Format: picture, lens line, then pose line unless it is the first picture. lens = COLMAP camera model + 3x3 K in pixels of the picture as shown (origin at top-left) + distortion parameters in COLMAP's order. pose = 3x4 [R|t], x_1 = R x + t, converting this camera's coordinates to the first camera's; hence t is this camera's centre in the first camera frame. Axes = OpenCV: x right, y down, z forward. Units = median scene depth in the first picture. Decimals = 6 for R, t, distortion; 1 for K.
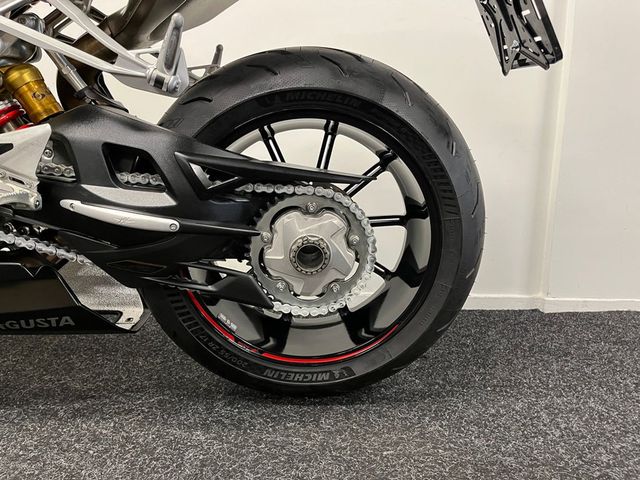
lens RADIAL K [[486.3, 0, 323.4], [0, 486.3, 235.5], [0, 0, 1]] dist [0.075372, -0.110235]
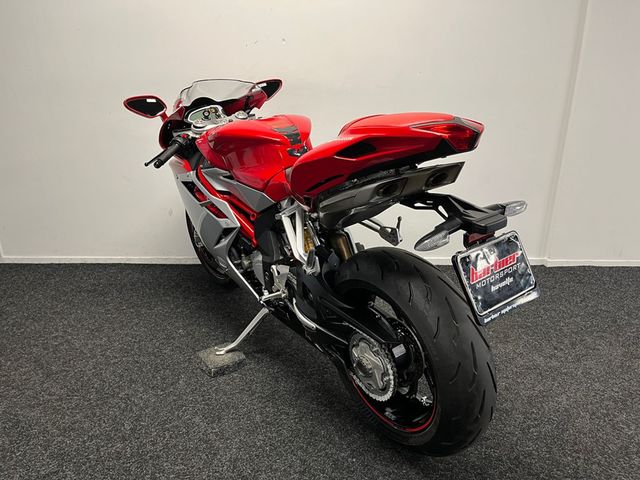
lens RADIAL K [[486.3, 0, 319.9], [0, 486.3, 239.0], [0, 0, 1]] dist [0.075372, -0.110235]
pose [[0.999579, -0.003887, -0.028757, -0.779208], [0.008653, 0.985829, 0.167529, -0.550707], [0.027699, -0.167707, 0.985448, -1.830549]]
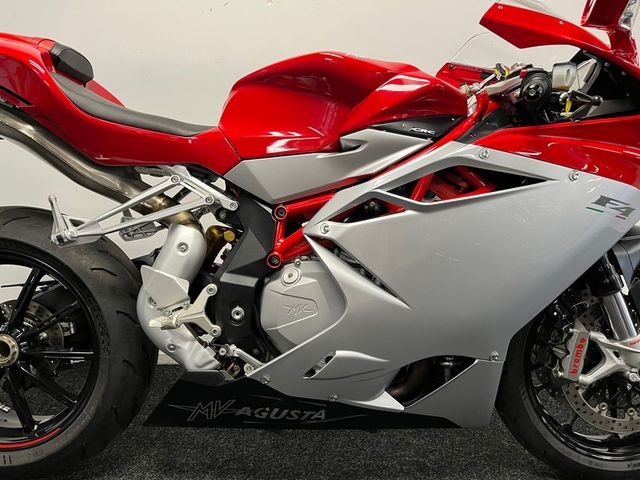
lens RADIAL K [[486.3, 0, 316.0], [0, 486.3, 240.9], [0, 0, 1]] dist [0.075372, -0.110235]
pose [[0.997850, -0.013578, -0.064115, -0.796871], [0.012935, 0.999862, -0.010434, -0.287362], [0.064247, 0.009583, 0.997888, -0.465219]]
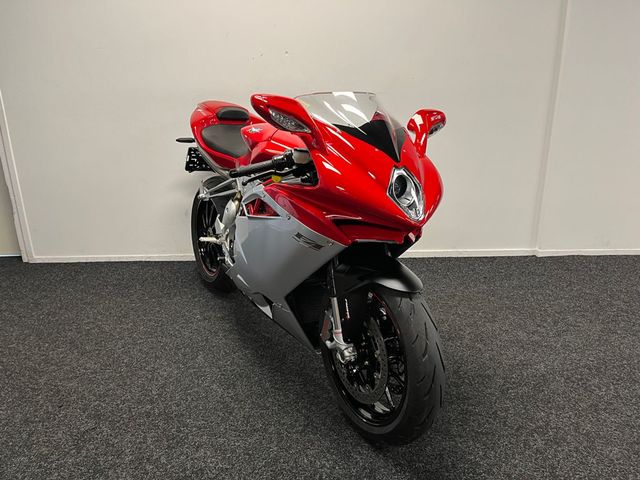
lens RADIAL K [[486.3, 0, 319.1], [0, 486.3, 241.1], [0, 0, 1]] dist [0.075372, -0.110235]
pose [[0.998245, -0.024284, -0.054006, -0.713758], [0.032315, 0.987665, 0.153209, -0.494801], [0.049620, -0.154685, 0.986717, -2.122472]]
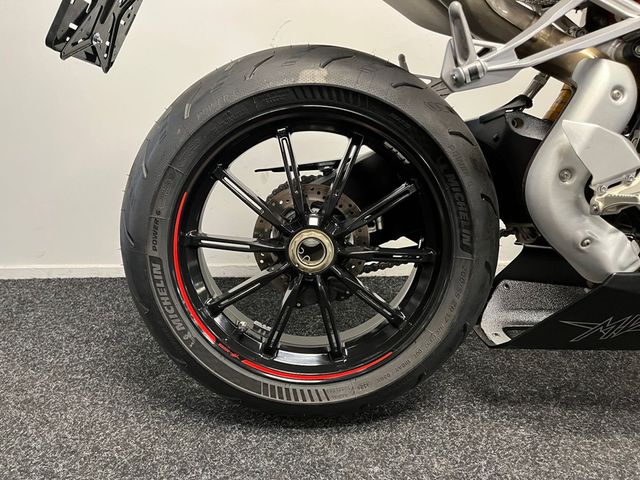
lens RADIAL K [[486.3, 0, 313.2], [0, 486.3, 242.1], [0, 0, 1]] dist [0.075372, -0.110235]
pose [[0.998525, -0.018035, -0.051207, -1.695069], [0.025535, 0.988386, 0.149805, -0.175659], [0.047910, -0.150892, 0.987389, -0.122541]]
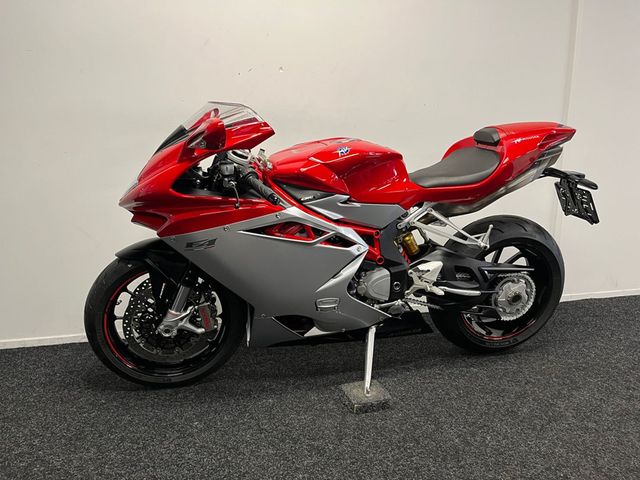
lens RADIAL K [[486.3, 0, 322.8], [0, 486.3, 240.2], [0, 0, 1]] dist [0.075372, -0.110235]
pose [[0.980703, -0.061193, 0.185680, -1.447530], [0.051617, 0.997097, 0.055979, -0.451672], [-0.188566, -0.045315, 0.981014, -1.338244]]
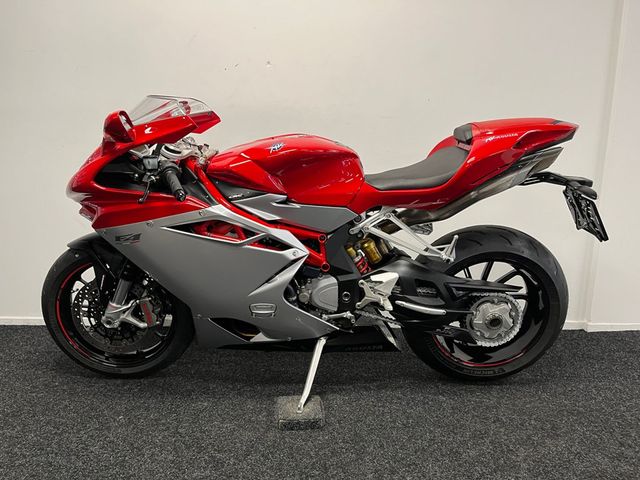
lens RADIAL K [[486.3, 0, 319.5], [0, 486.3, 240.2], [0, 0, 1]] dist [0.075372, -0.110235]
pose [[0.999392, -0.004578, -0.034555, -0.726753], [0.006211, 0.998862, 0.047297, -0.432238], [0.034299, -0.047483, 0.998283, -1.249683]]
